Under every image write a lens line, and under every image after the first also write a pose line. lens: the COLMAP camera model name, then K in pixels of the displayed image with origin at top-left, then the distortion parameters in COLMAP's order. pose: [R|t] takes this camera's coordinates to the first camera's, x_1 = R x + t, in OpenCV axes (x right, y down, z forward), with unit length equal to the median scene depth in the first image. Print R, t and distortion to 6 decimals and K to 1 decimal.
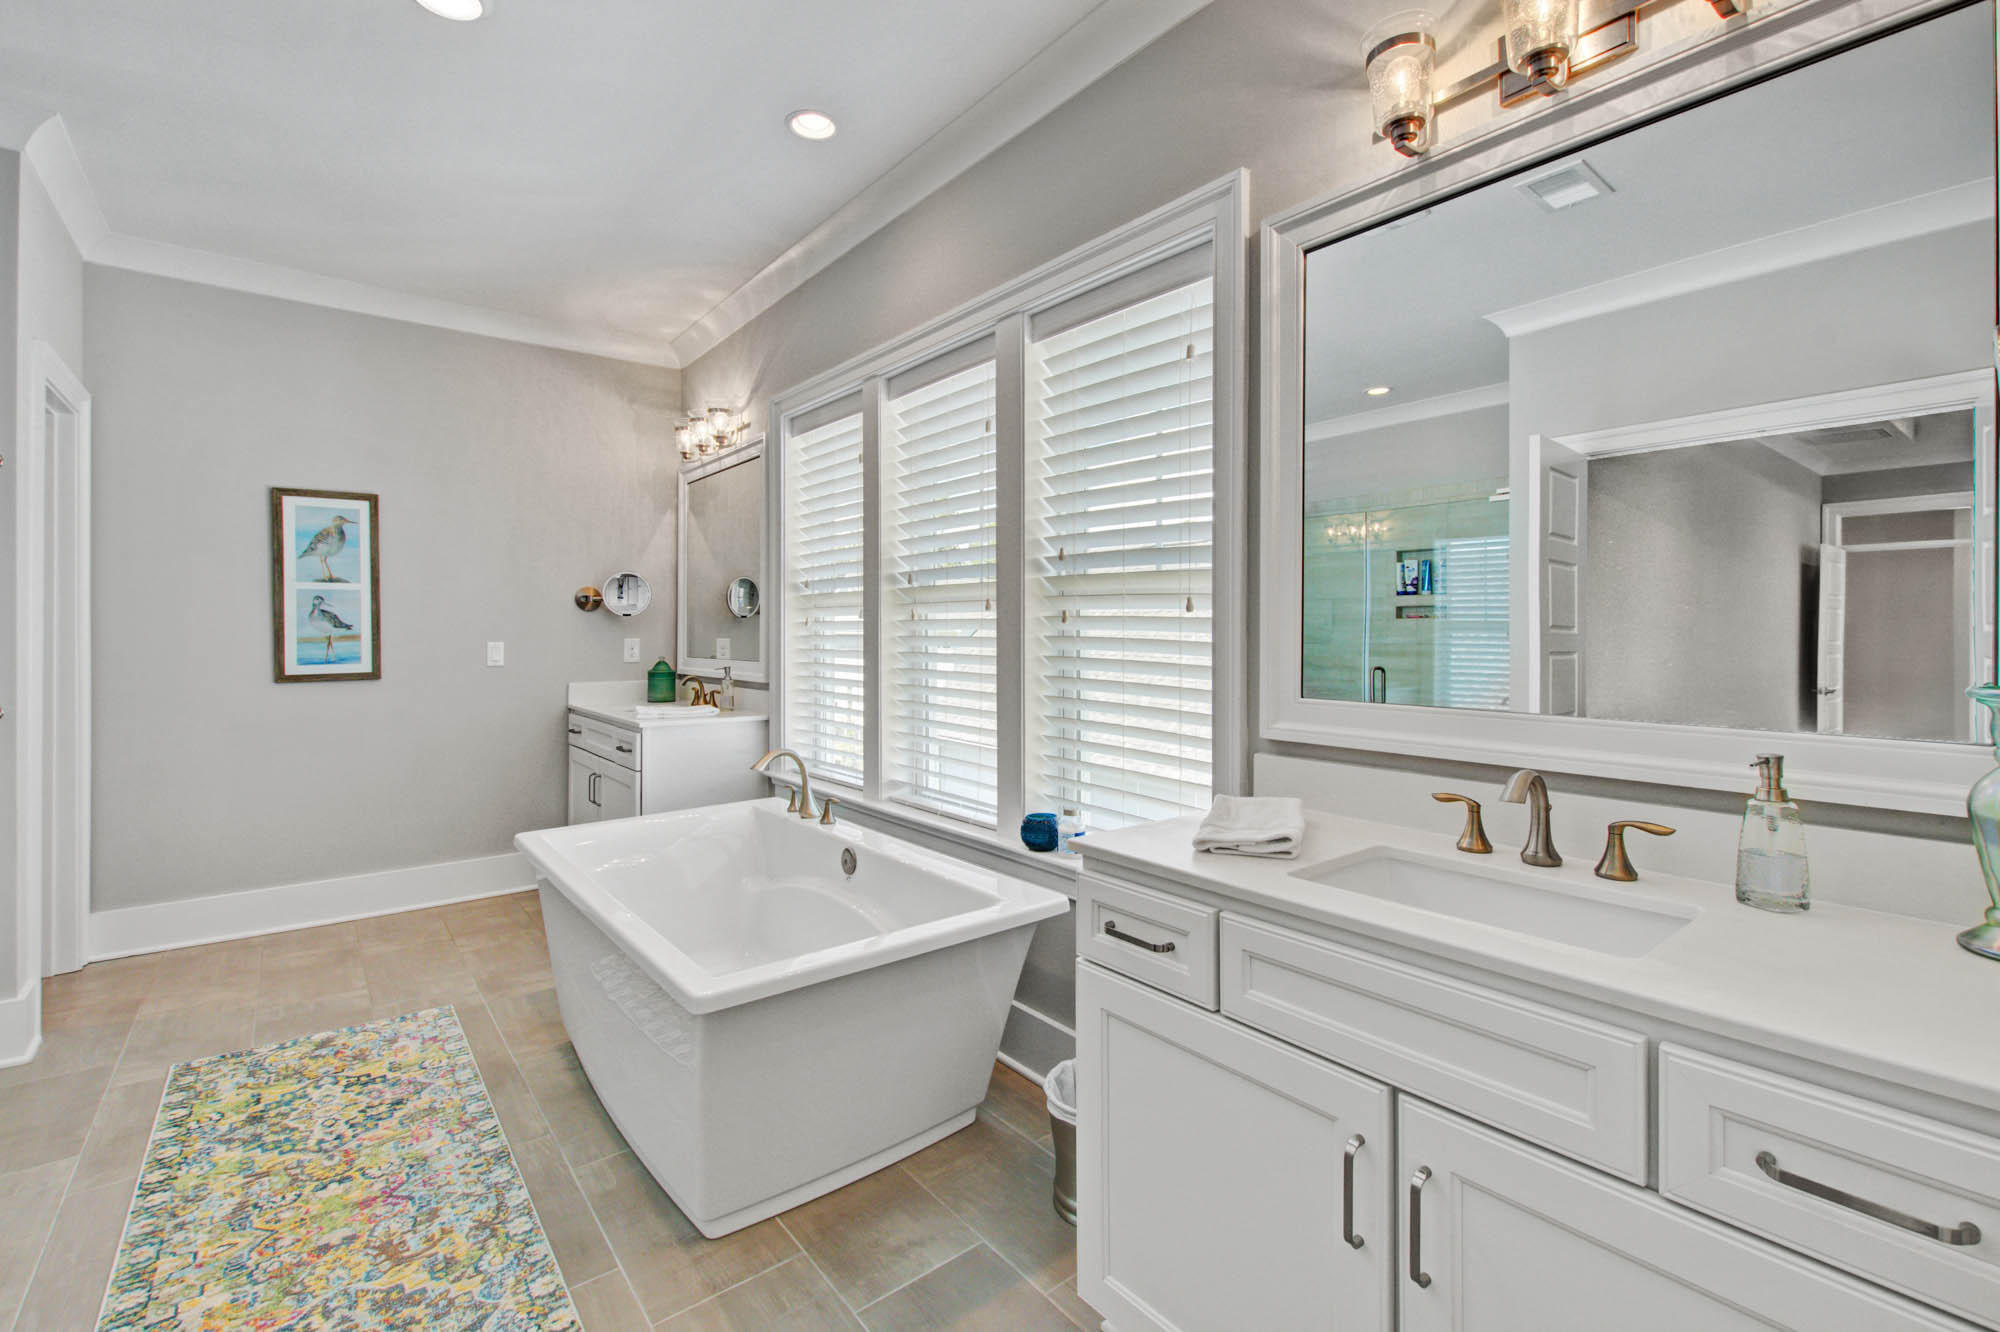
lens RADIAL K [[881.2, 0, 1008.1], [0, 881.2, 640.4], [0, 0, 1]] dist [0.002983, -0.000389]
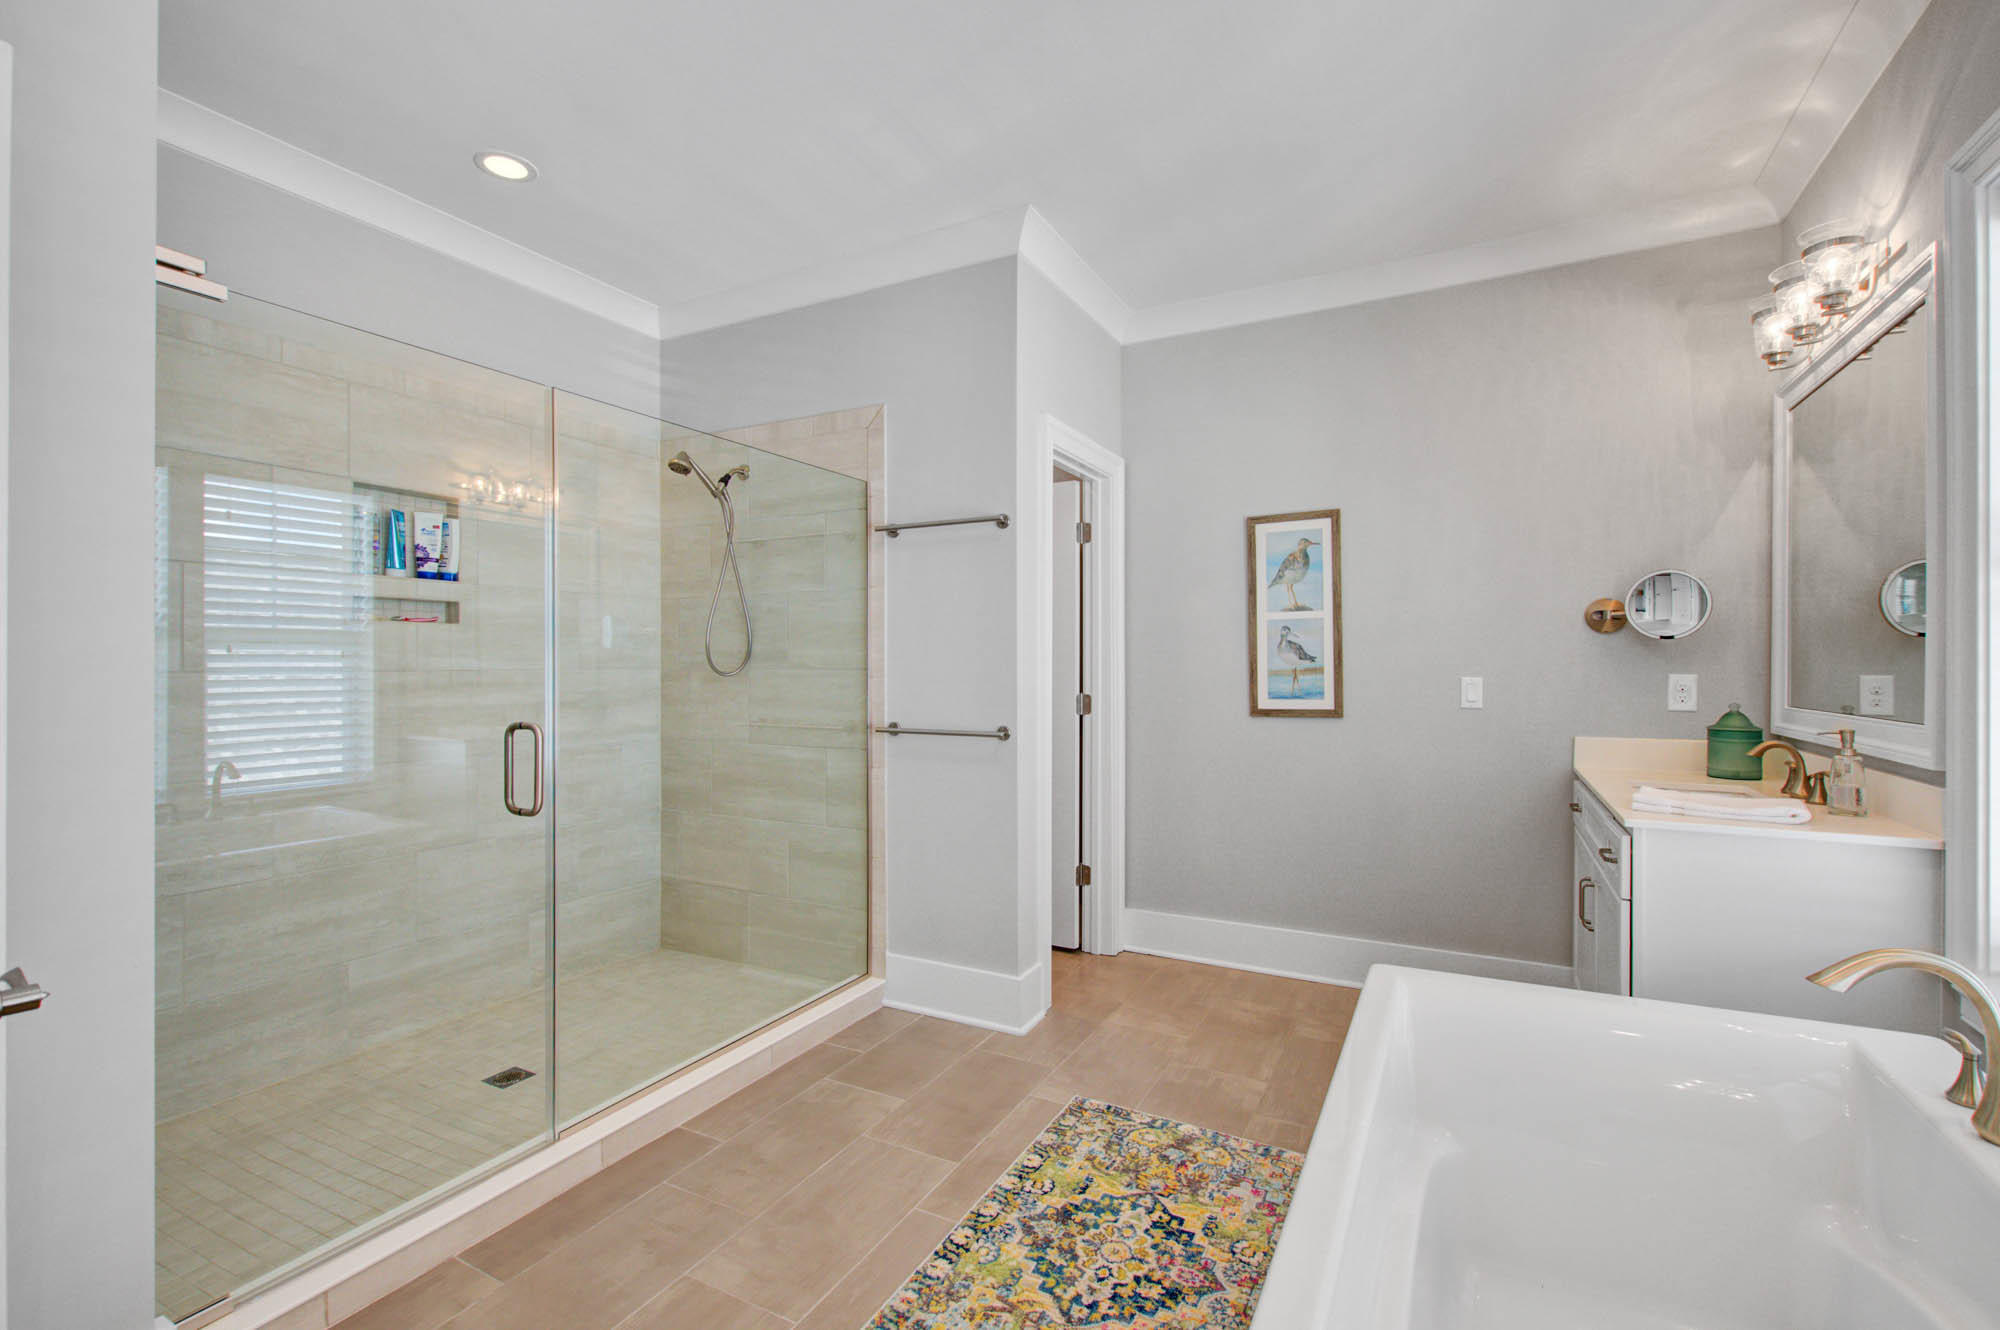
lens RADIAL K [[881.0, 0, 1000.0], [0, 881.0, 665.0], [0, 0, 1]] dist [0.010142, -0.004875]
pose [[0.395680, -0.000762, -0.918388, -0.037773], [-0.007250, 0.999966, -0.003953, -0.002887], [0.918360, 0.008222, 0.395661, 0.347588]]
